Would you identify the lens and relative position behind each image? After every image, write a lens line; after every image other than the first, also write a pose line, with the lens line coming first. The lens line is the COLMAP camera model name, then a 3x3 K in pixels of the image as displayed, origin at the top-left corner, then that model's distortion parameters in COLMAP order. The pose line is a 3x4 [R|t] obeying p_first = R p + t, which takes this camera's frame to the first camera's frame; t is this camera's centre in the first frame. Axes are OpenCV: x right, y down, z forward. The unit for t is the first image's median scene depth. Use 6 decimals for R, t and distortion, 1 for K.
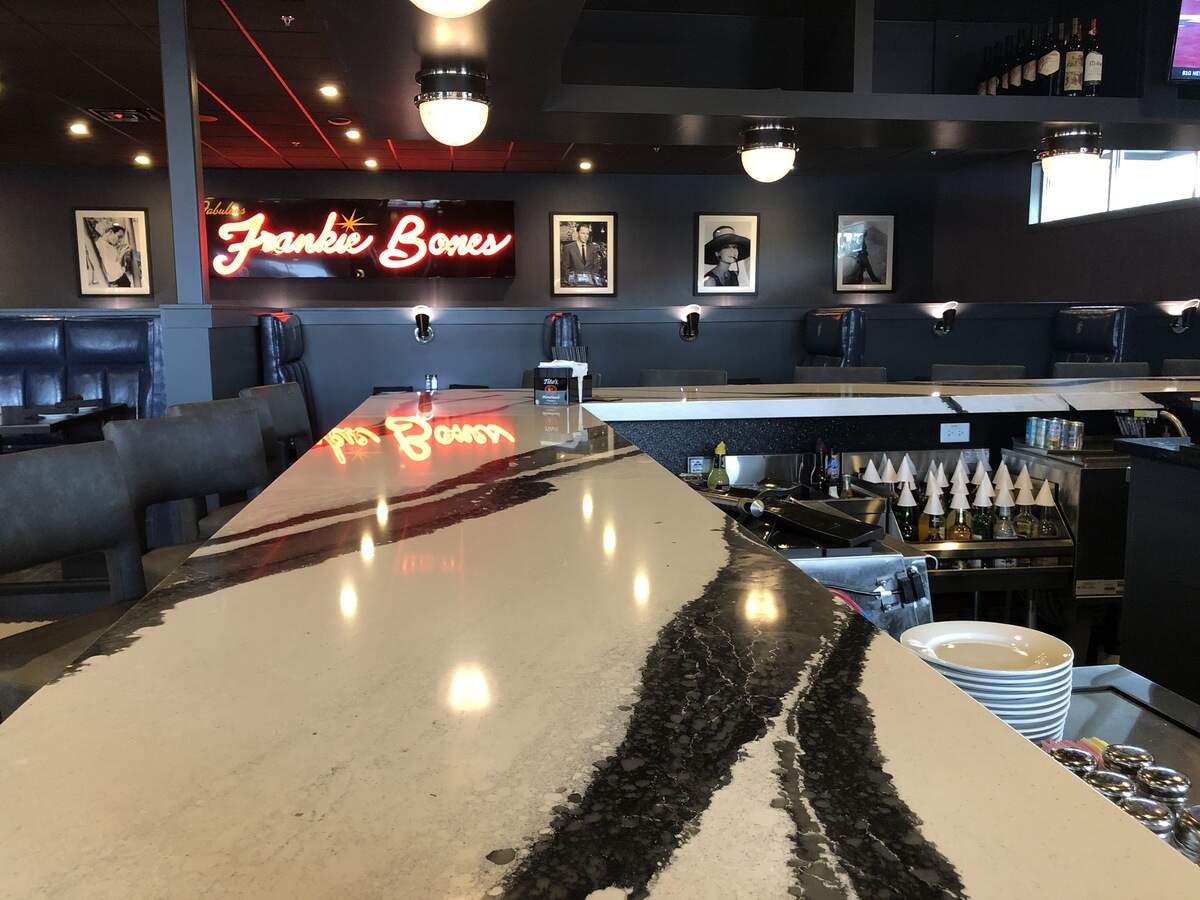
lens RADIAL K [[1000.5, 0, 597.6], [0, 1000.5, 448.7], [0, 0, 1]] dist [0.027058, -0.021724]
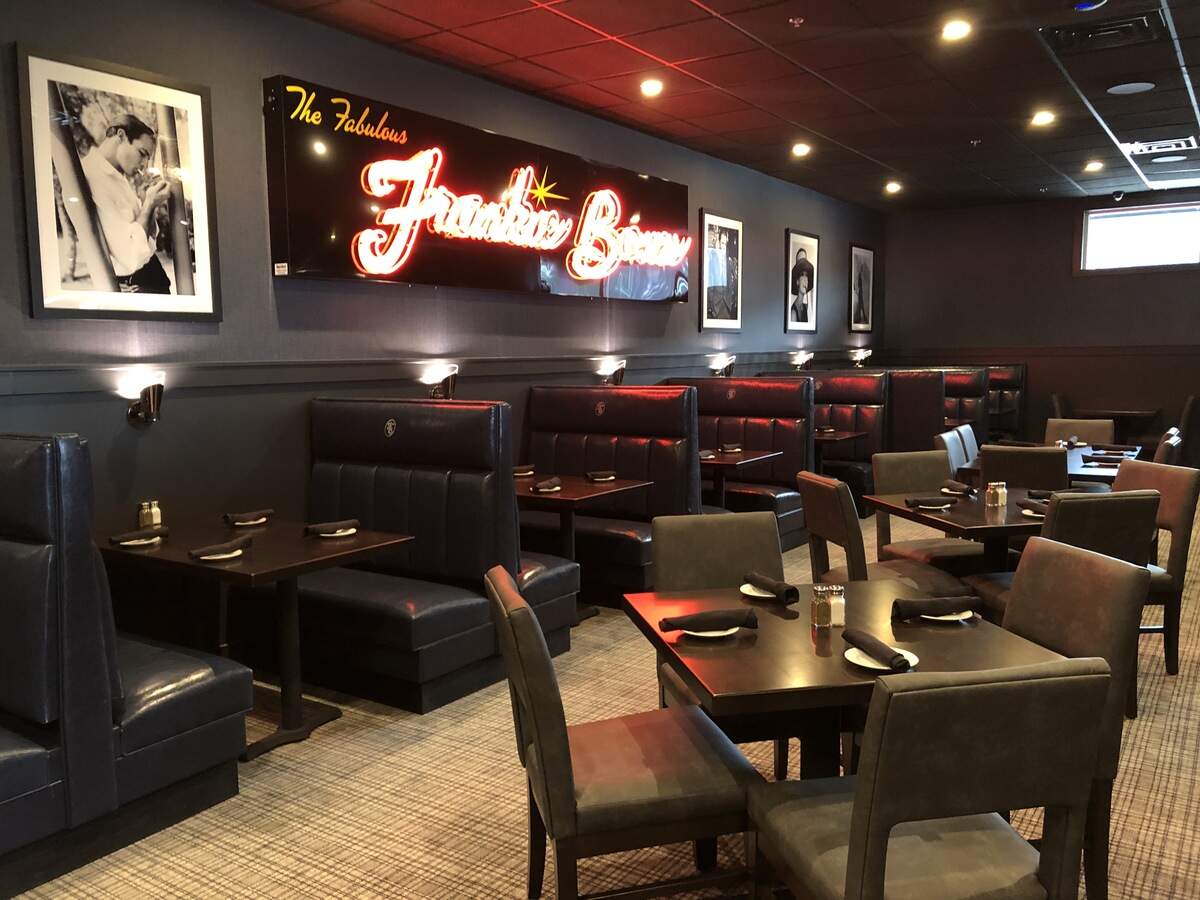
lens RADIAL K [[1000.5, 0, 596.3], [0, 1000.5, 448.9], [0, 0, 1]] dist [0.027058, -0.021724]
pose [[0.662015, -0.069908, 0.746223, -0.641618], [0.082832, 0.996366, 0.019857, -0.098138], [-0.744899, 0.048666, 0.665400, 0.640517]]
